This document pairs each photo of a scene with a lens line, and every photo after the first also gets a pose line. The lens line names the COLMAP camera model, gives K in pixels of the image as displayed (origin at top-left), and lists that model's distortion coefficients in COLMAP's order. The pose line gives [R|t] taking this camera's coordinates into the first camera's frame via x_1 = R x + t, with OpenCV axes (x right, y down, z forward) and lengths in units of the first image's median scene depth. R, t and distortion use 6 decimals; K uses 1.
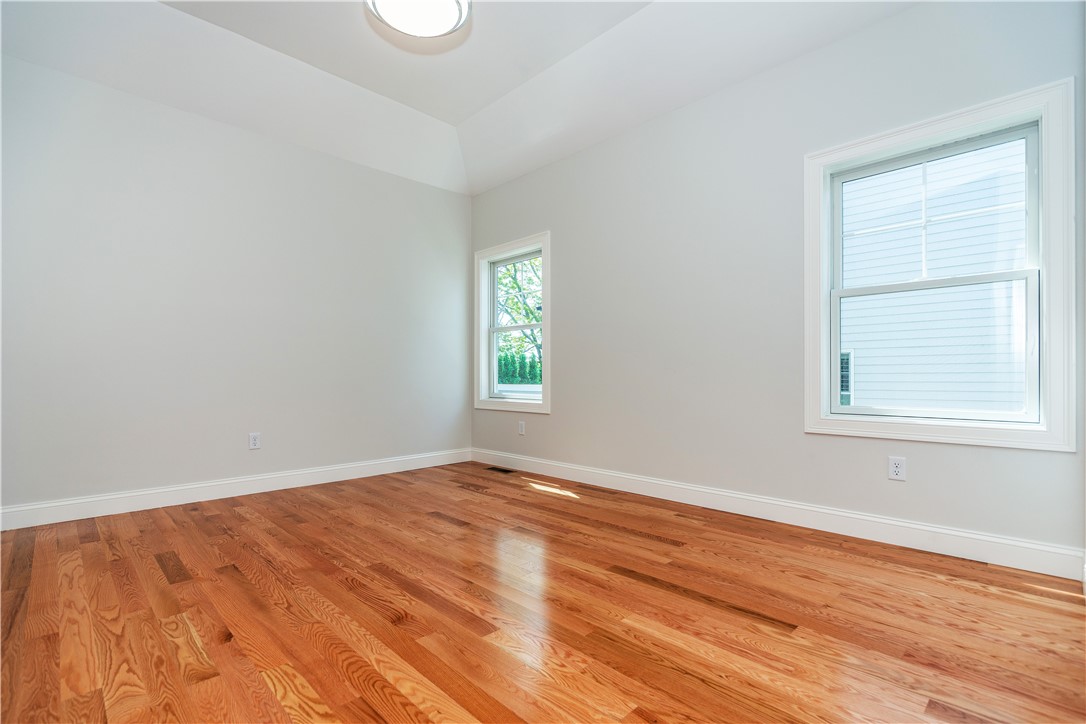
lens RADIAL K [[497.8, 0, 541.7], [0, 497.8, 382.4], [0, 0, 1]] dist [0.001010, -0.002251]
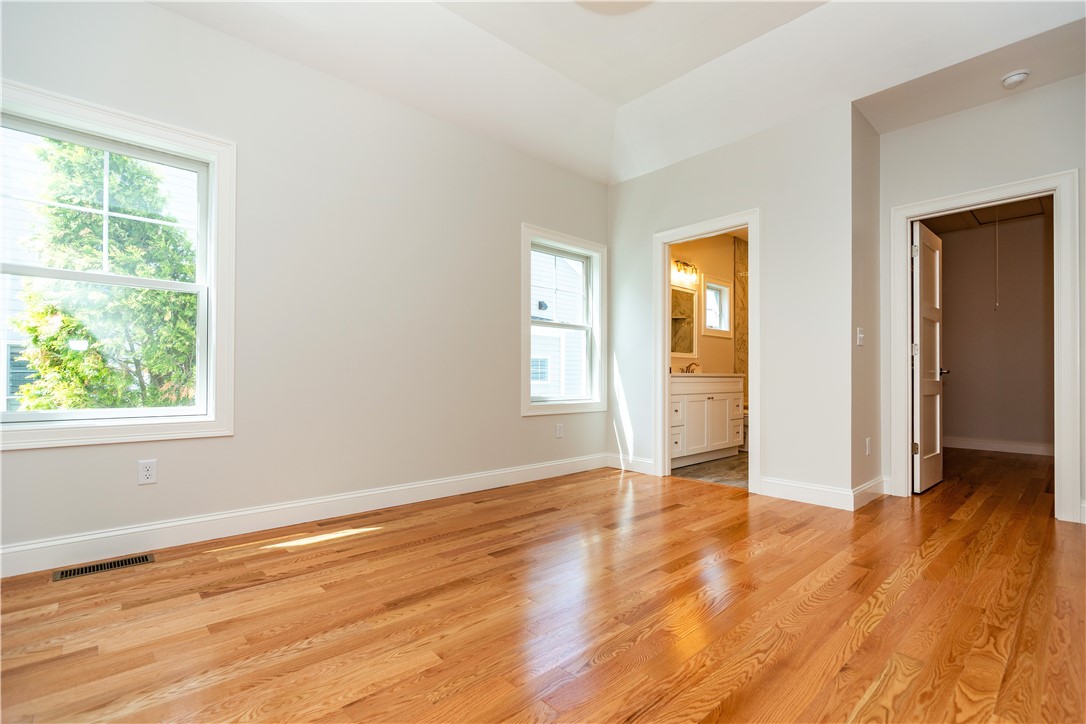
lens RADIAL K [[497.8, 0, 541.6], [0, 497.8, 369.3], [0, 0, 1]] dist [0.001010, -0.002251]
pose [[0.030133, 0.019694, 0.999352, -1.109410], [0.005922, 0.999785, -0.019882, -0.011507], [-0.999528, 0.006517, 0.030010, 1.085150]]
